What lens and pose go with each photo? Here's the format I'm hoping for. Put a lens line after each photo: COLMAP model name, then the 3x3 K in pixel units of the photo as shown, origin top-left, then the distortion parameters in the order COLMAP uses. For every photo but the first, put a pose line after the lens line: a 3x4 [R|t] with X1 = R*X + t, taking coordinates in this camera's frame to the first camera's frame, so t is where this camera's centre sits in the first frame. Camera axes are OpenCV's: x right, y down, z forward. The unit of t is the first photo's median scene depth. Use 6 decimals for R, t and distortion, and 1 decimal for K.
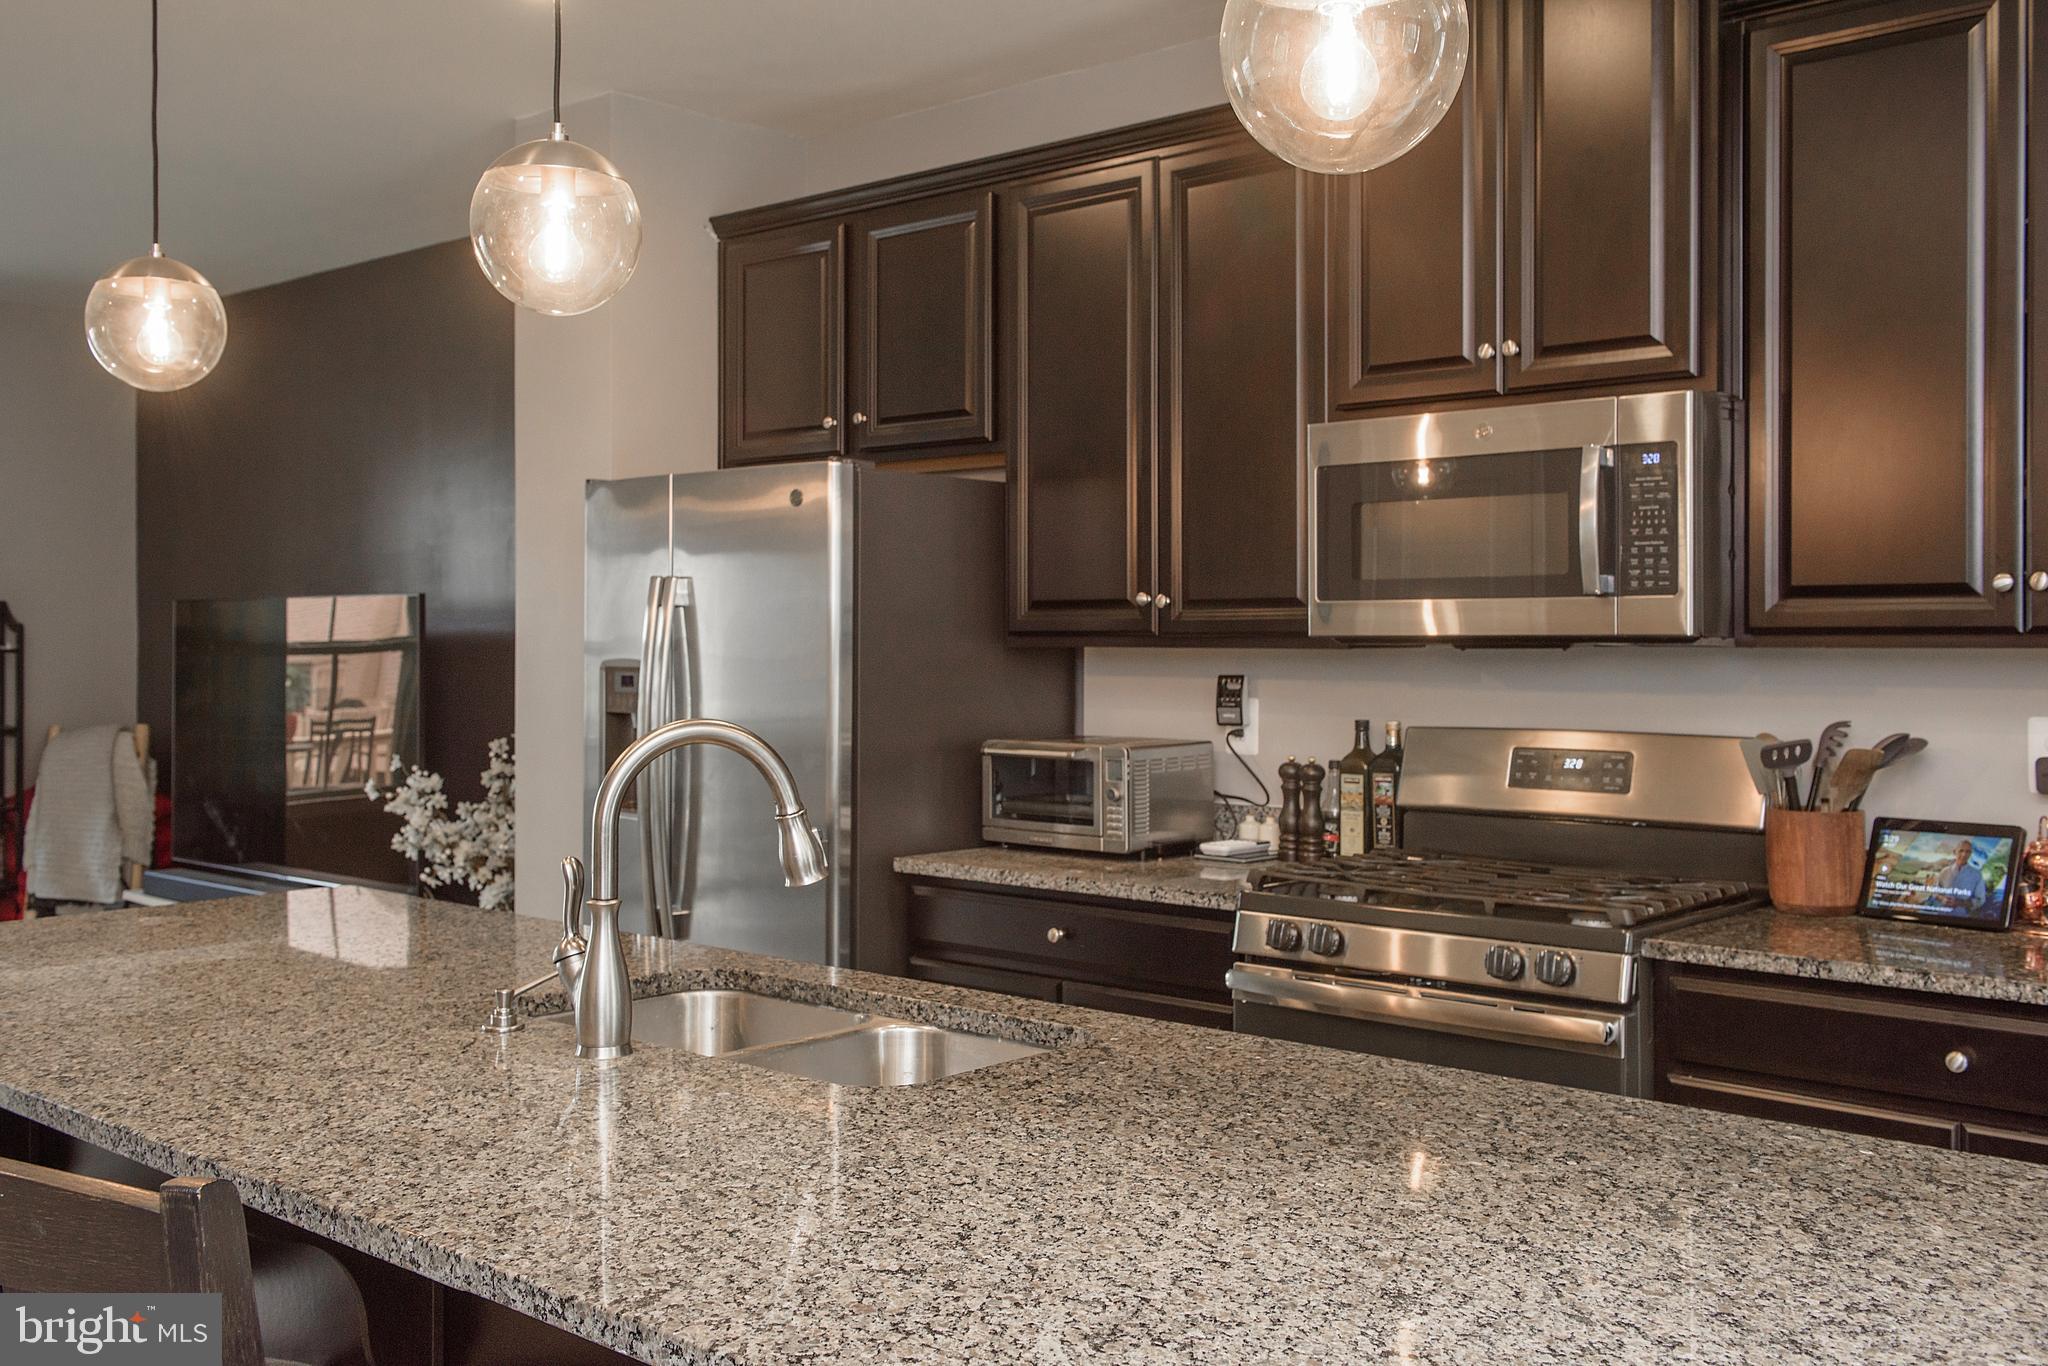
lens RADIAL K [[1928.8, 0, 1019.6], [0, 1928.8, 652.0], [0, 0, 1]] dist [0.004987, 0.005664]
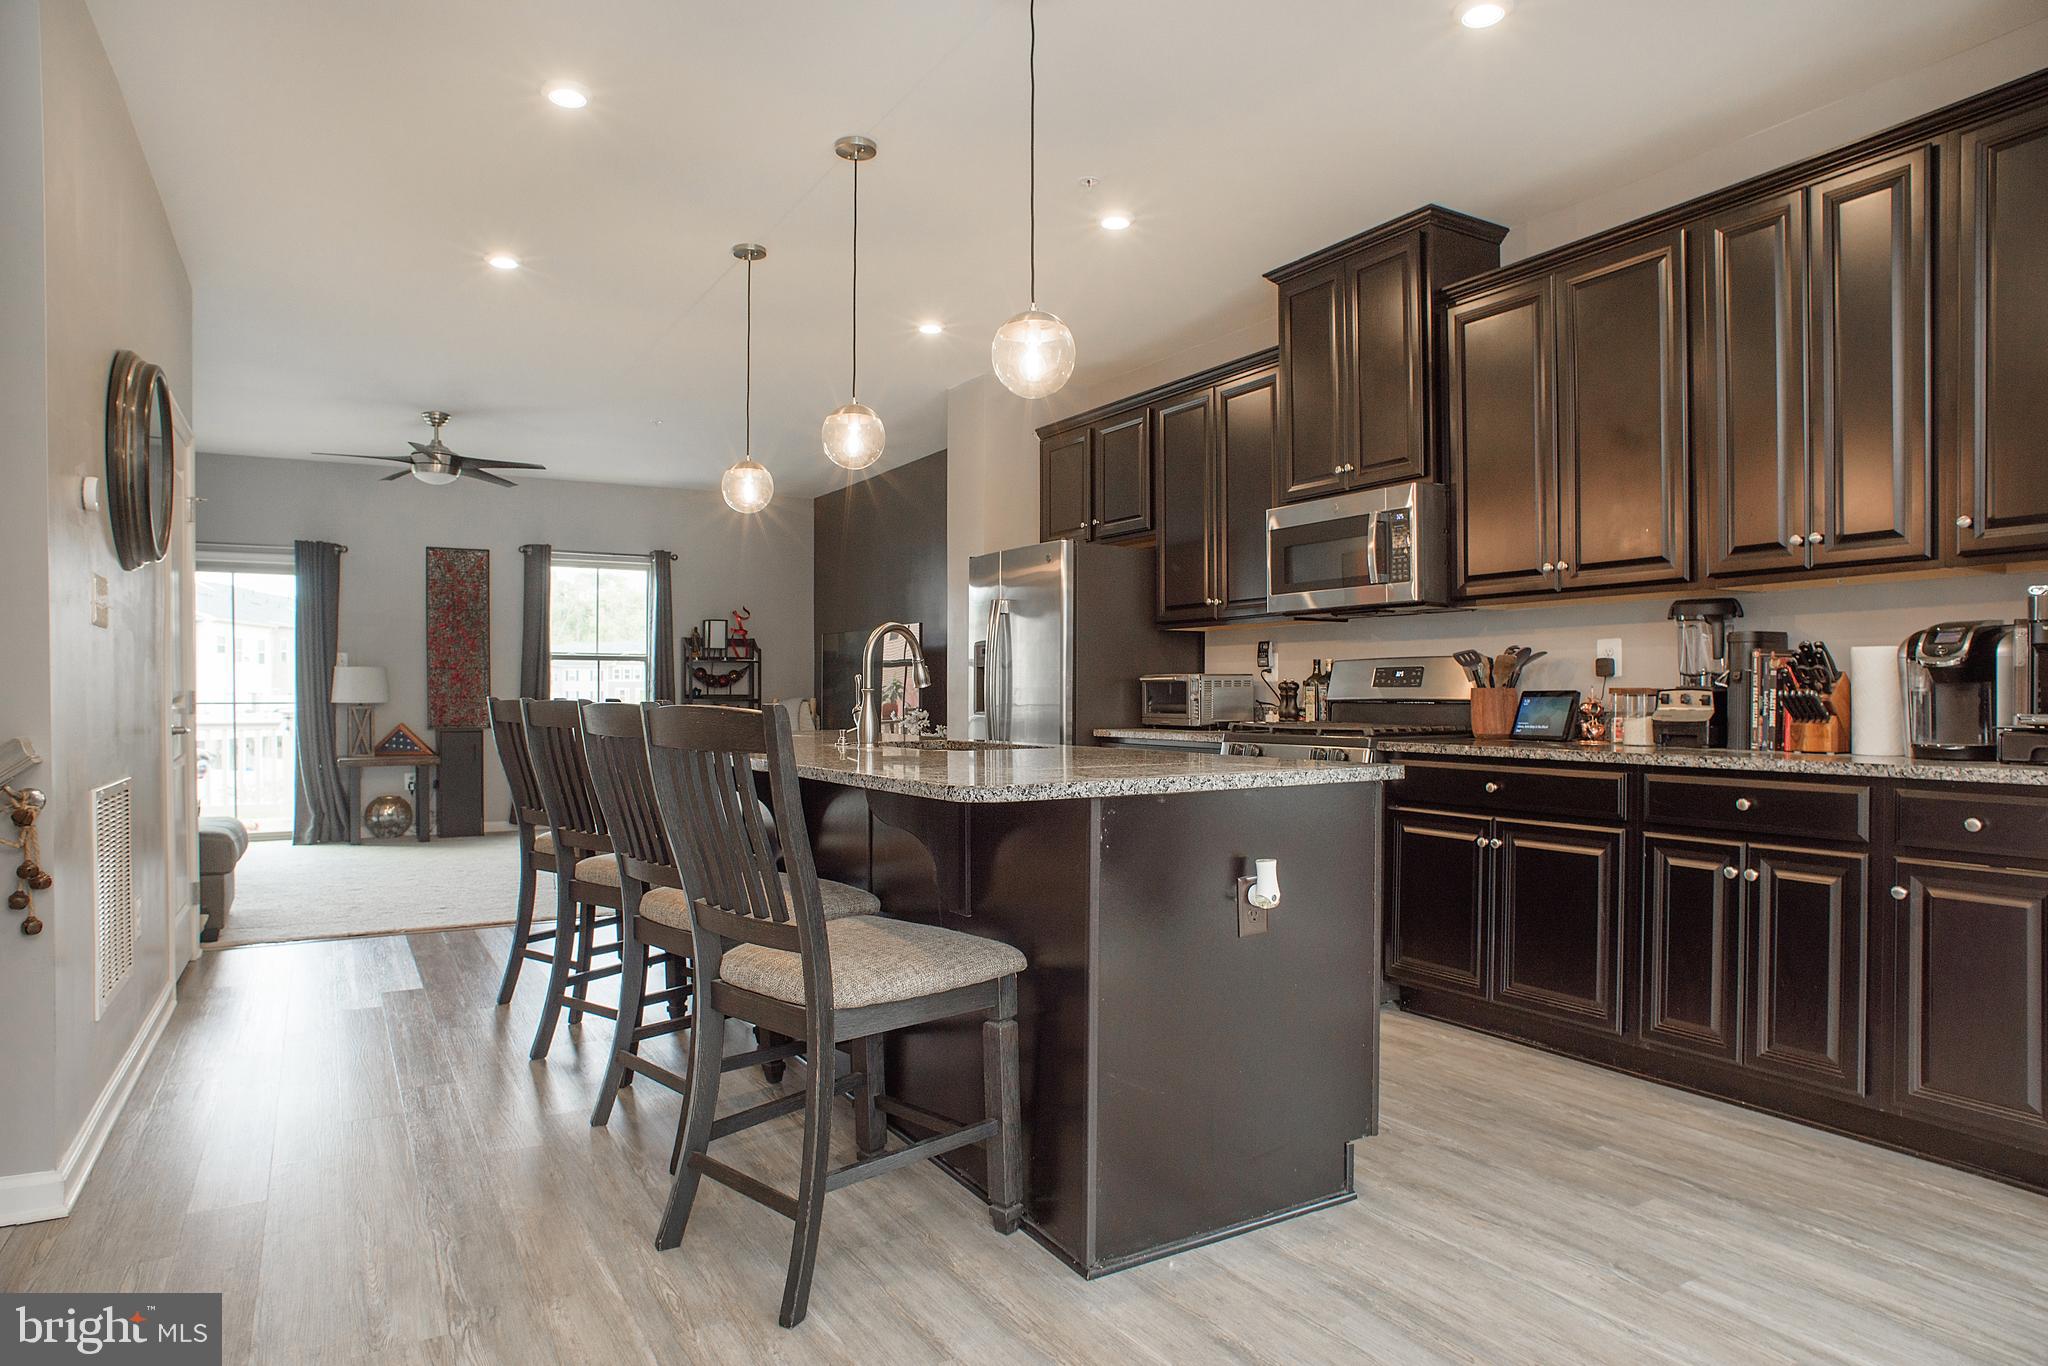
lens RADIAL K [[1217.6, 0, 1023.1], [0, 1217.6, 718.7], [0, 0, 1]] dist [-0.112915, 0.091137]
pose [[0.954050, 0.004479, -0.299615, 0.269649], [-0.000470, 0.999909, 0.013450, 0.081810], [0.299648, -0.012691, 0.953966, -0.293242]]
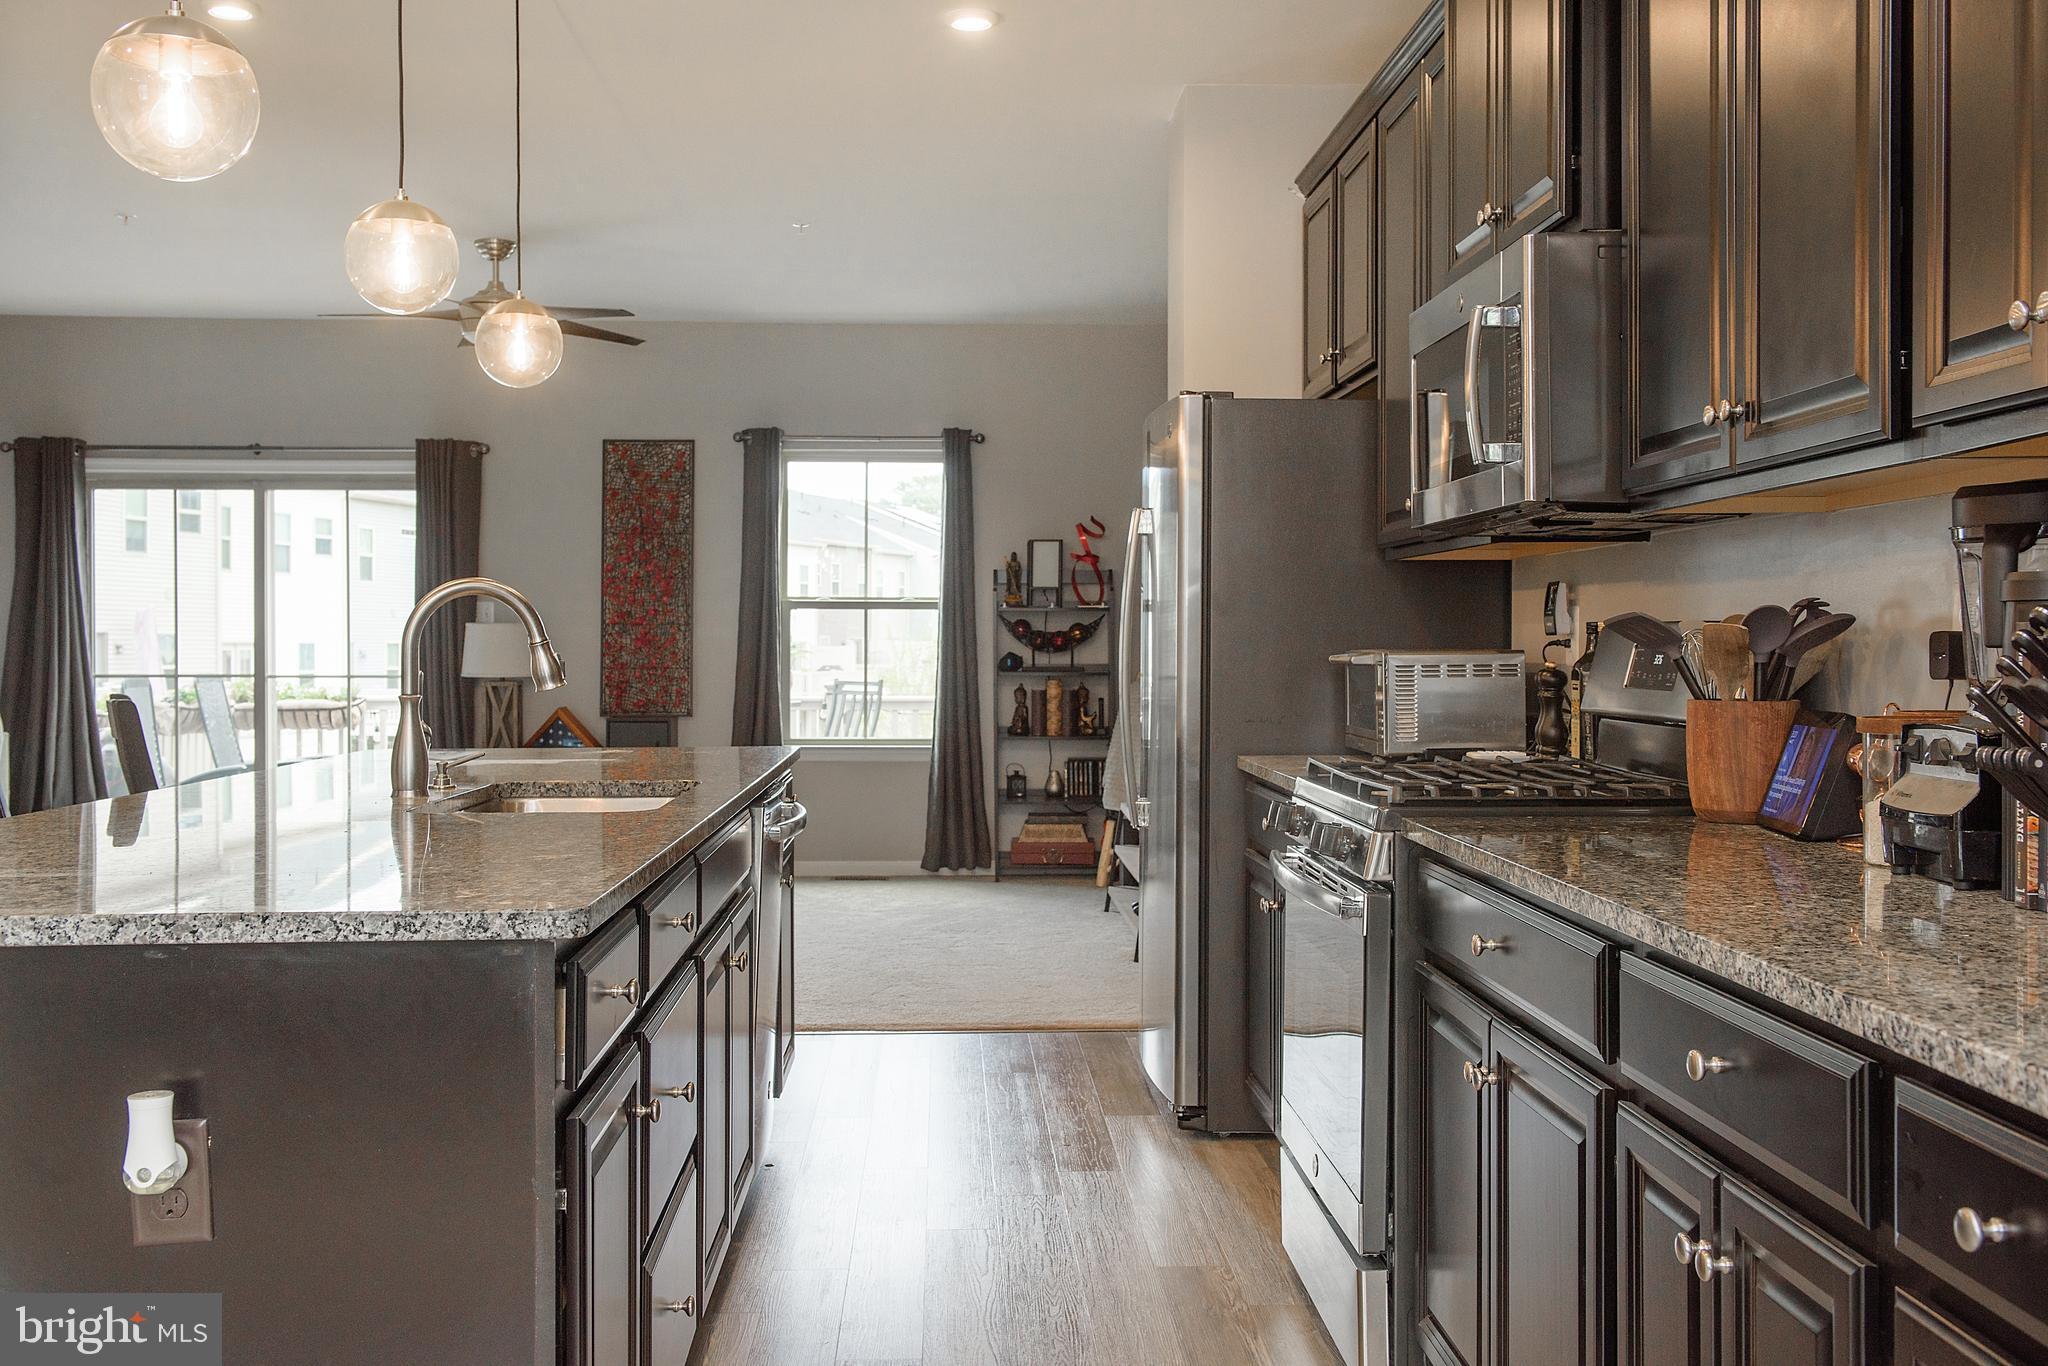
lens RADIAL K [[2035.8, 0, 1024.0], [0, 2035.8, 683.0], [0, 0, 1]] dist [0.007490, 0.007980]
pose [[0.695352, 0.012589, -0.718559, 0.708407], [-0.003175, 0.999891, 0.014445, 0.052368], [0.718663, -0.007762, 0.695316, 0.124599]]
